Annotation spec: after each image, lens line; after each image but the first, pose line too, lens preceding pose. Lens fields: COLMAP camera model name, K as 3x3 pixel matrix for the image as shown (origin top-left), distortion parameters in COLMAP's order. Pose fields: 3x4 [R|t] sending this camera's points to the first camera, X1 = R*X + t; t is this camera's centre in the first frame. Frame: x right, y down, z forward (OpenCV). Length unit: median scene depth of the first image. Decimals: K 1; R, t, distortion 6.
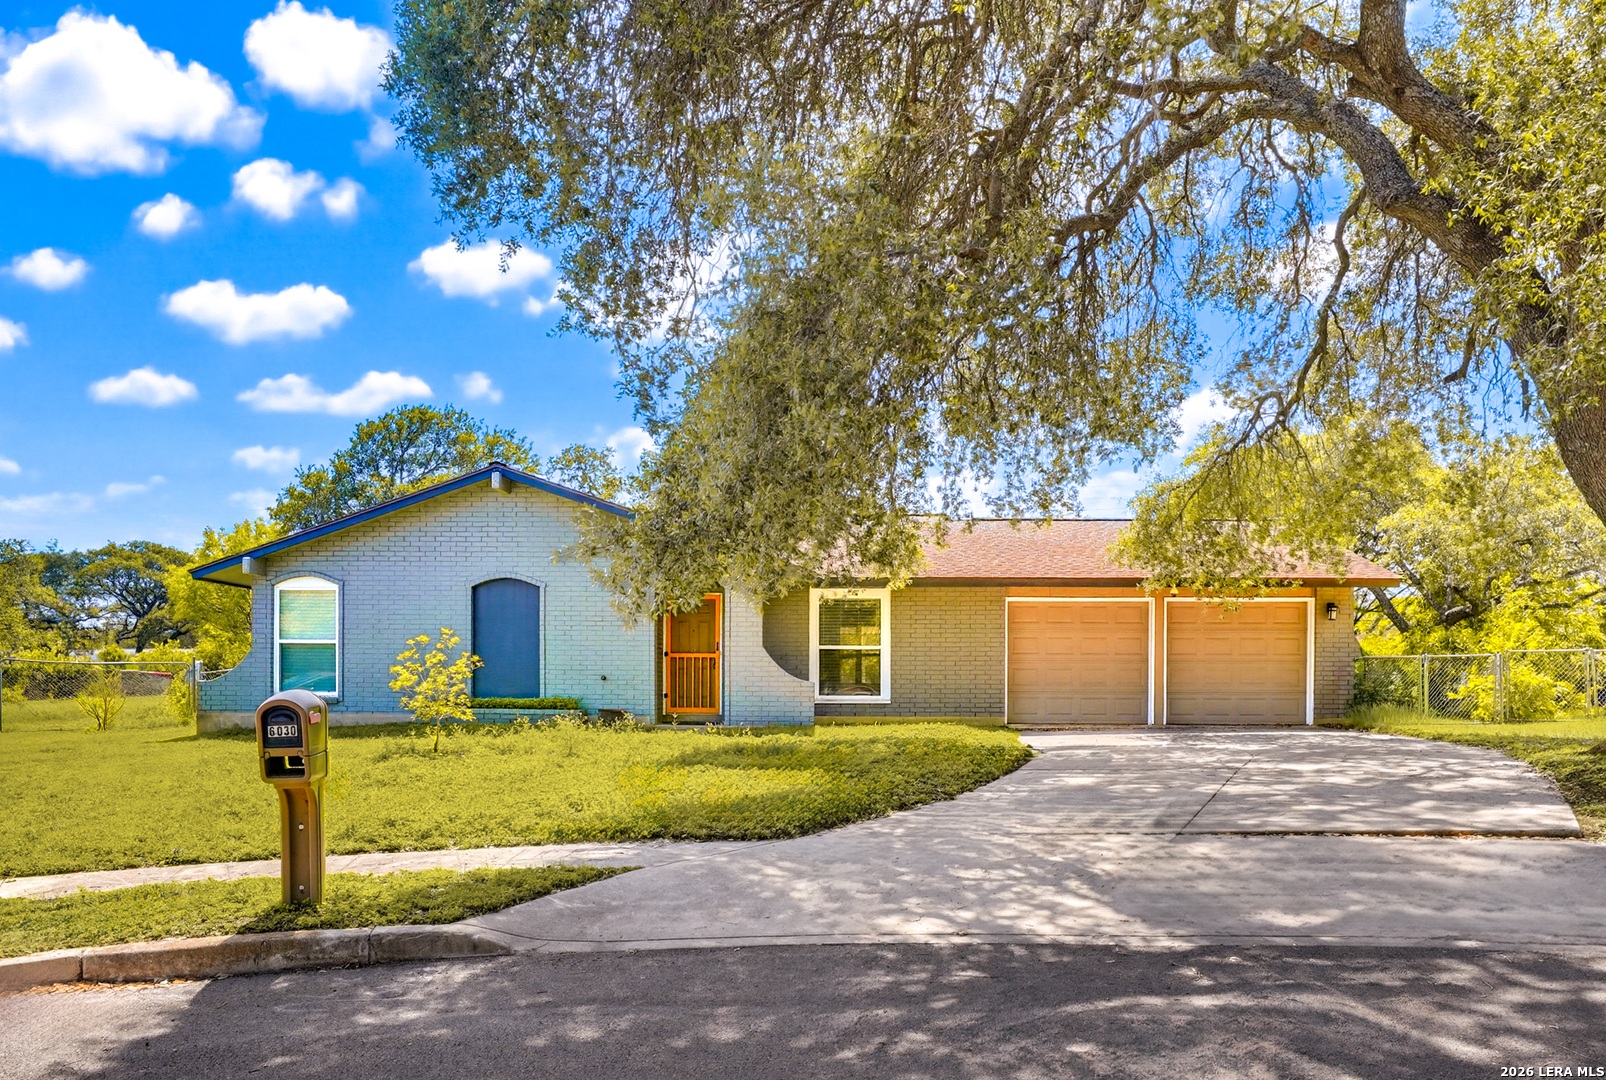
lens RADIAL K [[938.2, 0, 803.3], [0, 938.2, 552.3], [0, 0, 1]] dist [-0.009636, -0.002420]
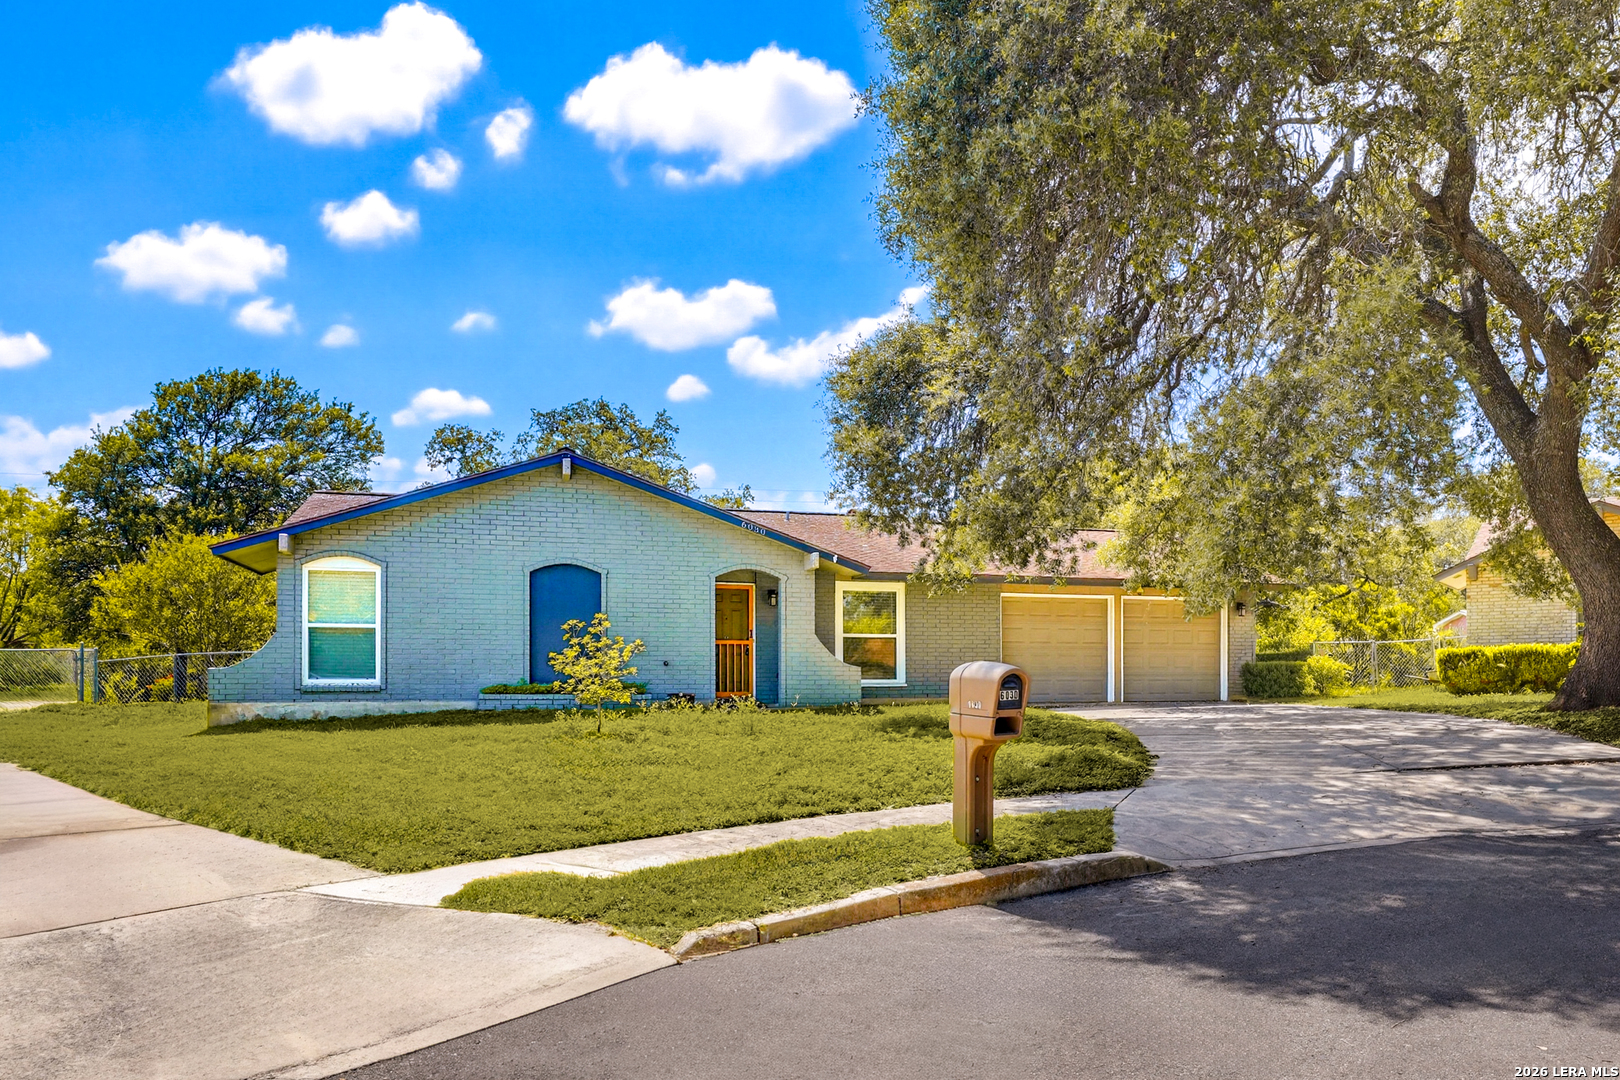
lens RADIAL K [[916.4, 0, 809.7], [0, 916.4, 529.0], [0, 0, 1]] dist [-0.013281, 0.001686]
pose [[0.960270, 0.038557, 0.276395, -0.344476], [-0.033136, 0.999156, -0.024257, 0.005063], [-0.277097, 0.014135, 0.960738, -0.015537]]
